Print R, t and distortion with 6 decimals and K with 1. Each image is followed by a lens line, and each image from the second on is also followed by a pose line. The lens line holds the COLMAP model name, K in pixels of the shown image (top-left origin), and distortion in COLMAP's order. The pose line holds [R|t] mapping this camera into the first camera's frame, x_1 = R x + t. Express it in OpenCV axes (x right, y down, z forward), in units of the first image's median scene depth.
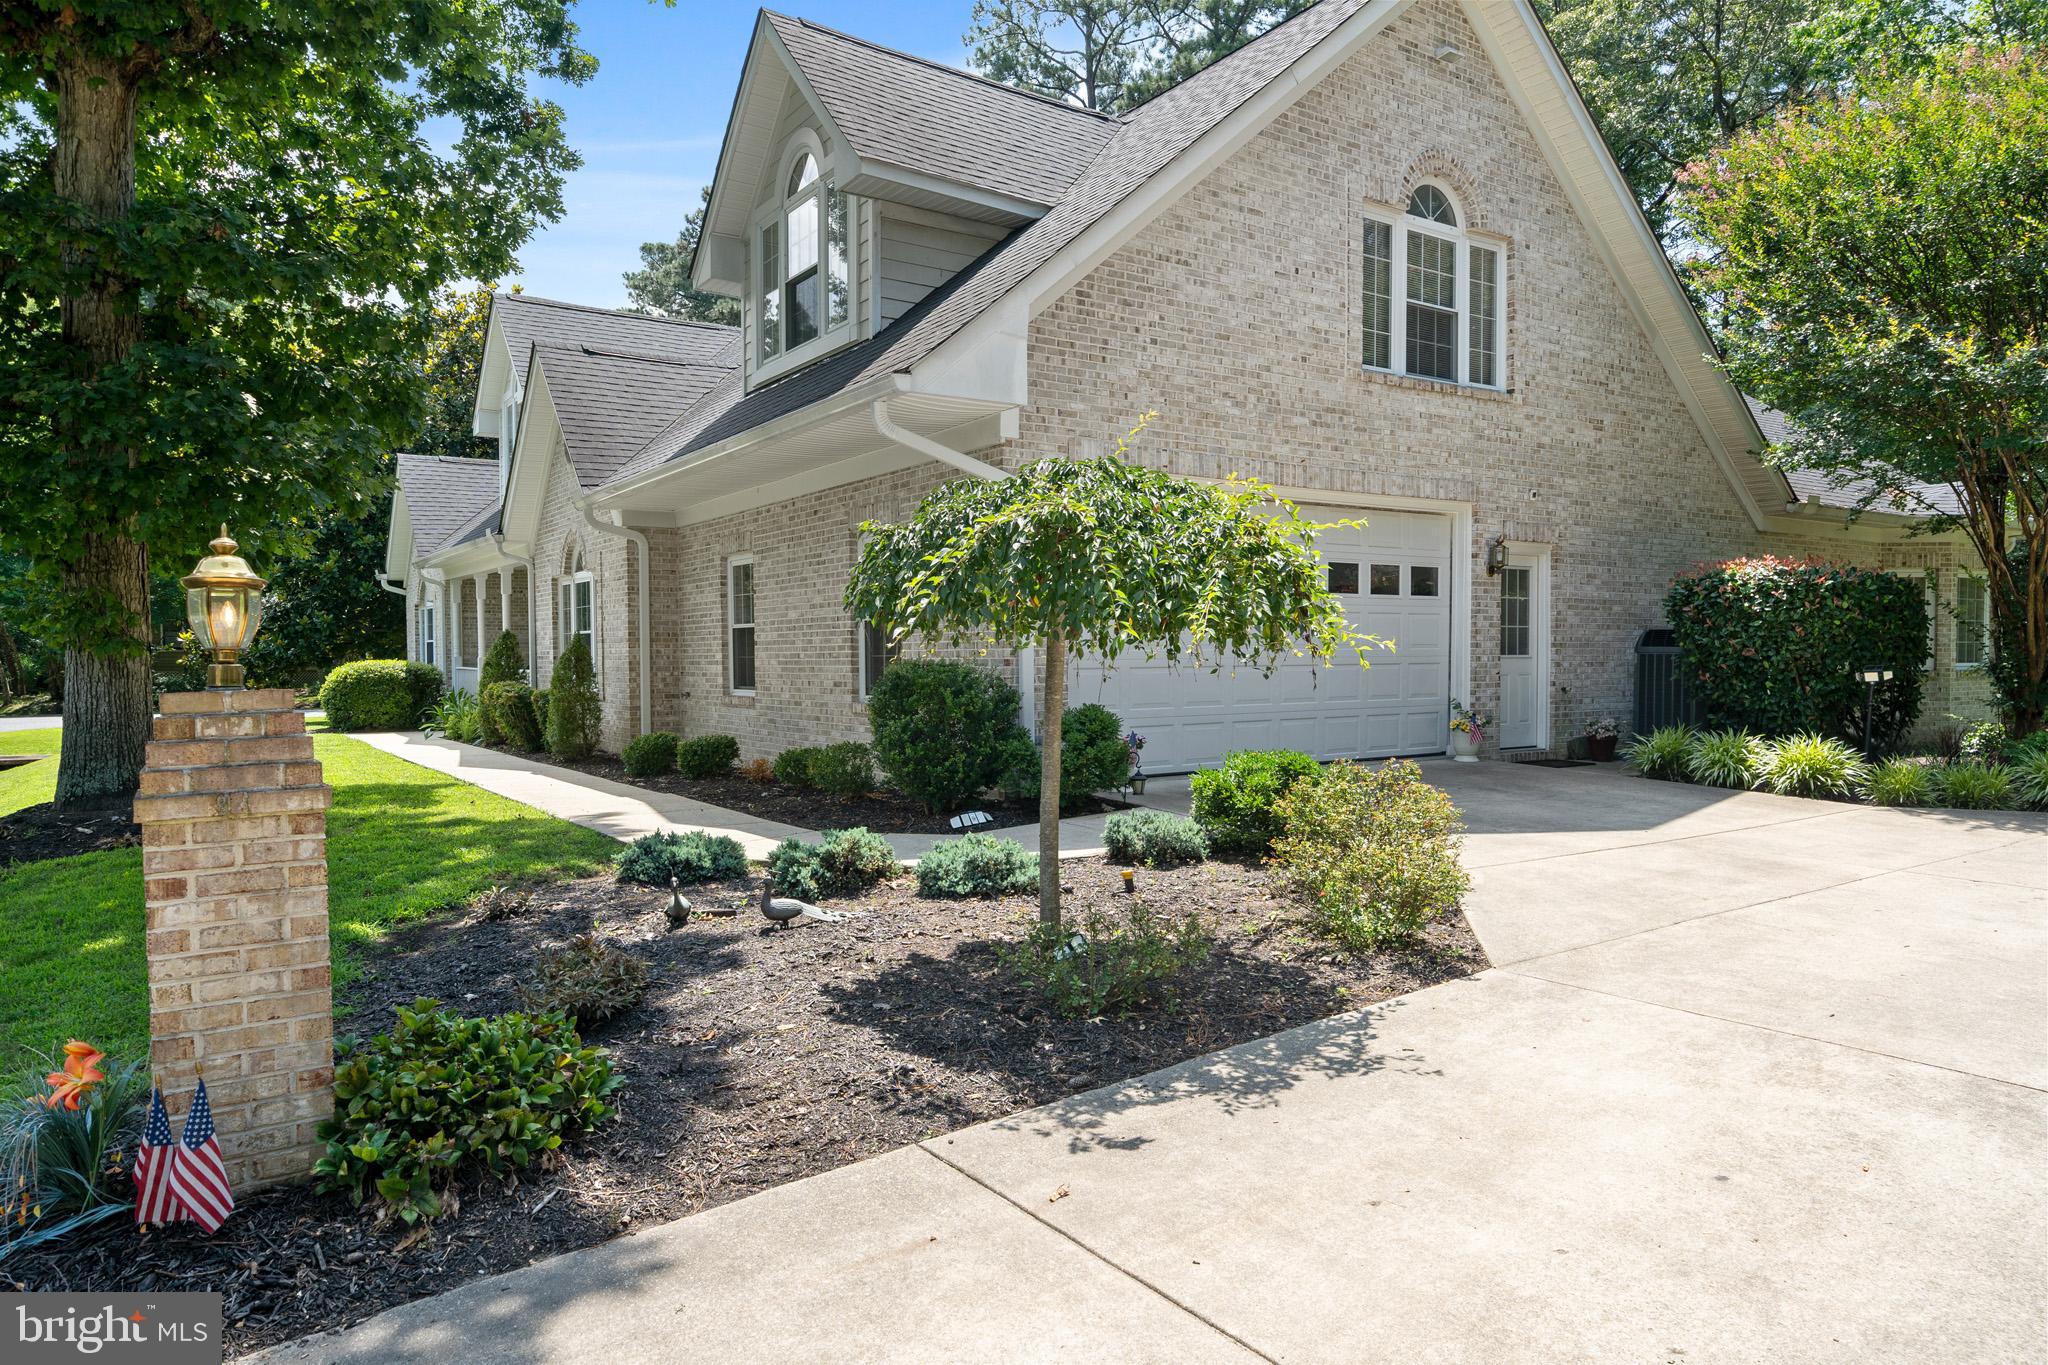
lens RADIAL K [[1271.1, 0, 1024.0], [0, 1271.1, 682.5], [0, 0, 1]] dist [-0.005298, -0.000760]
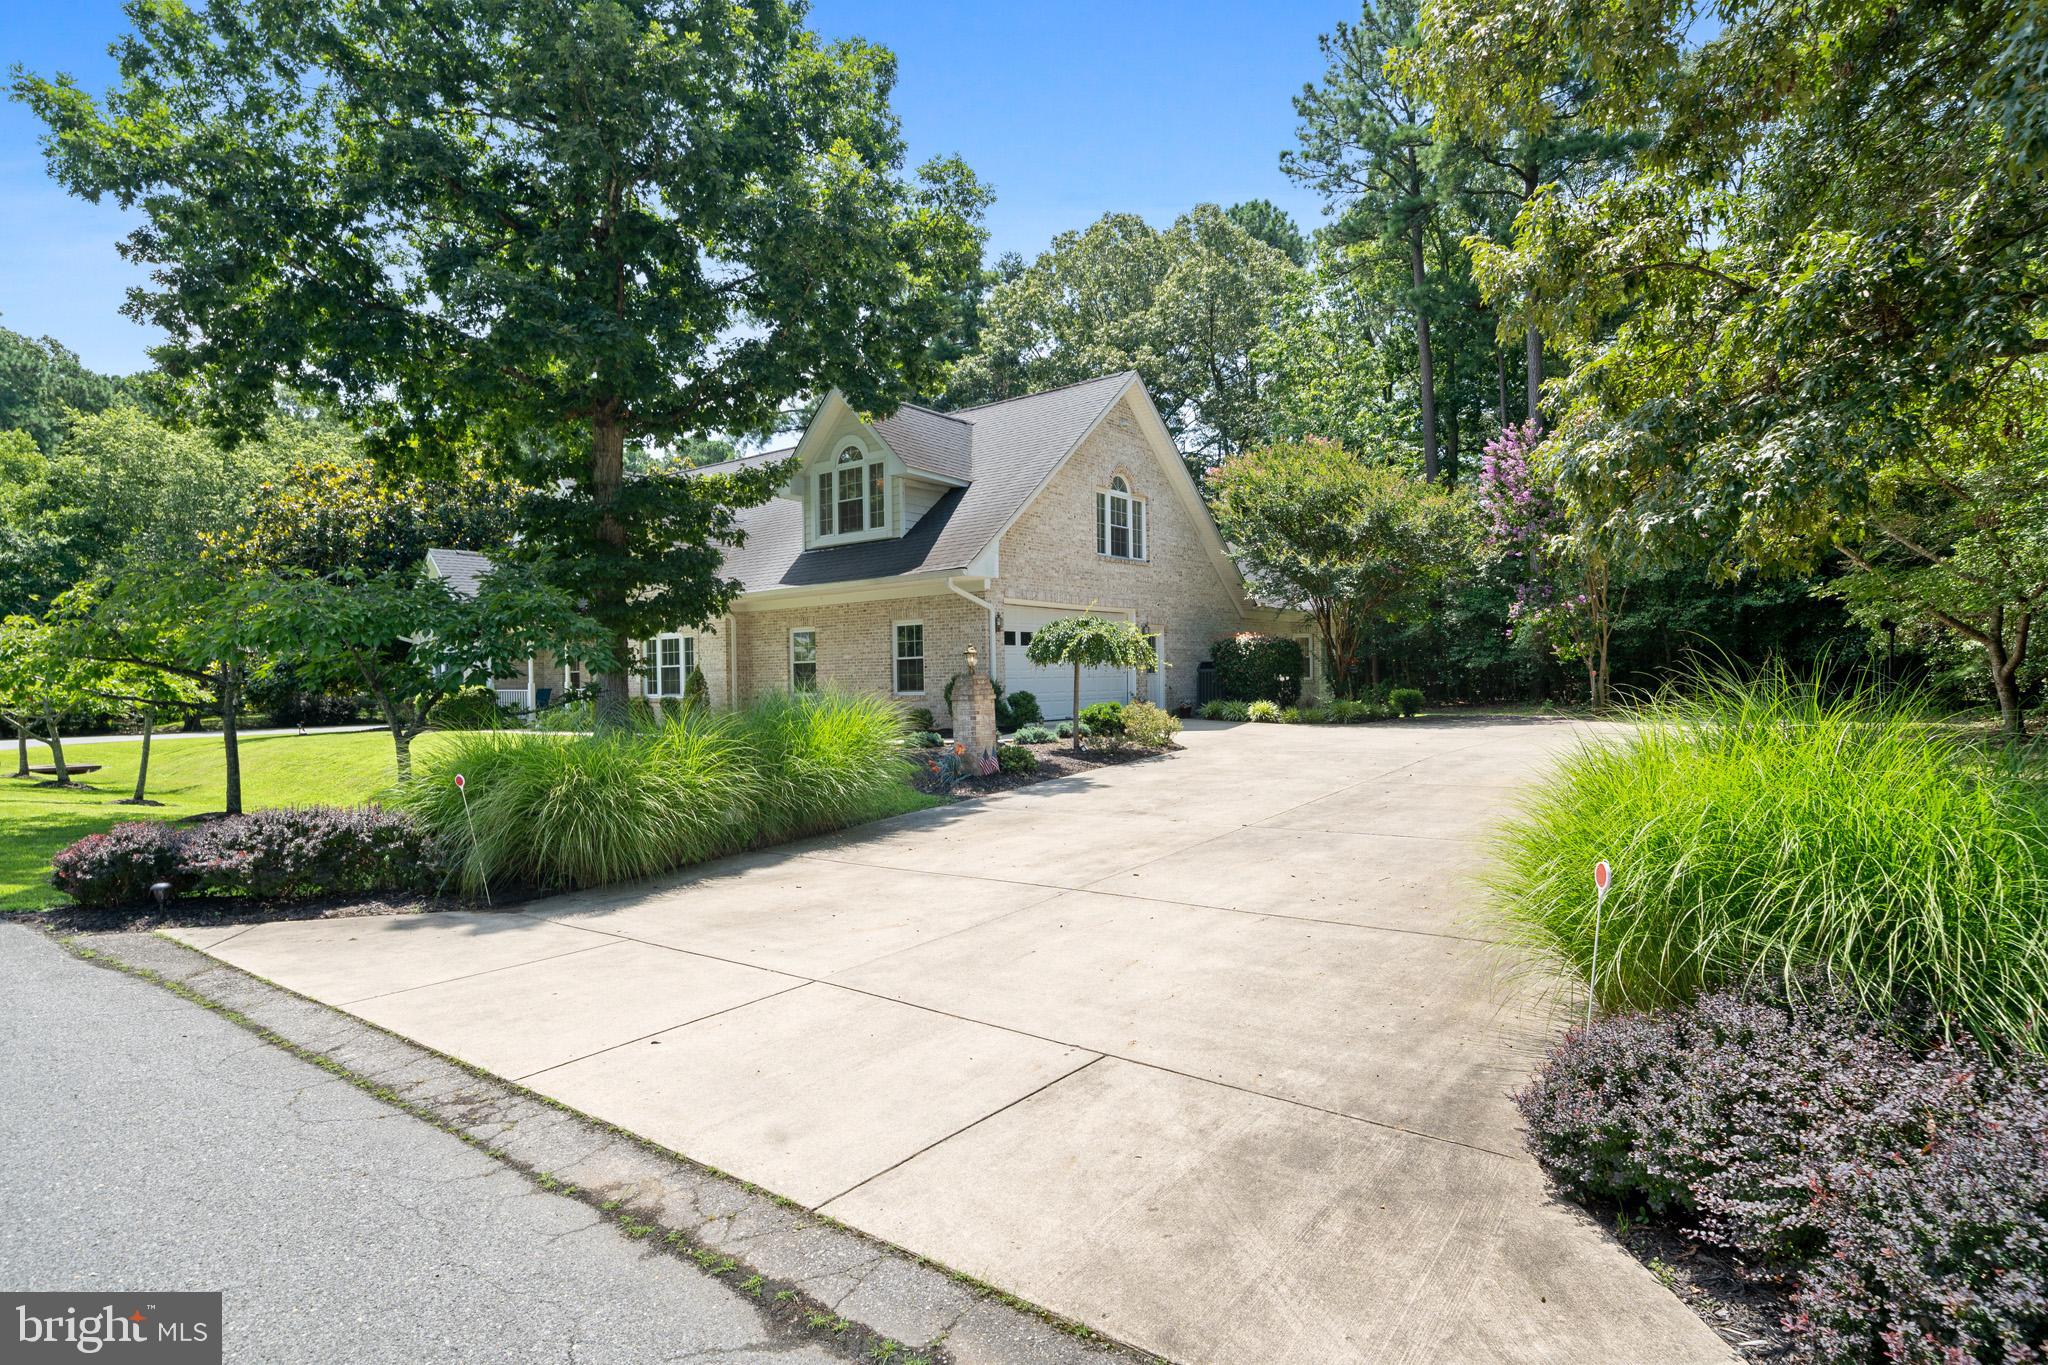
lens RADIAL K [[1048.7, 0, 1024.0], [0, 1048.7, 682.5], [0, 0, 1]] dist [0.000502, 0.000000]
pose [[0.947837, -0.014985, 0.318403, -0.484970], [0.024058, 0.999408, -0.024581, 0.040352], [-0.317847, 0.030959, 0.947637, -0.807375]]
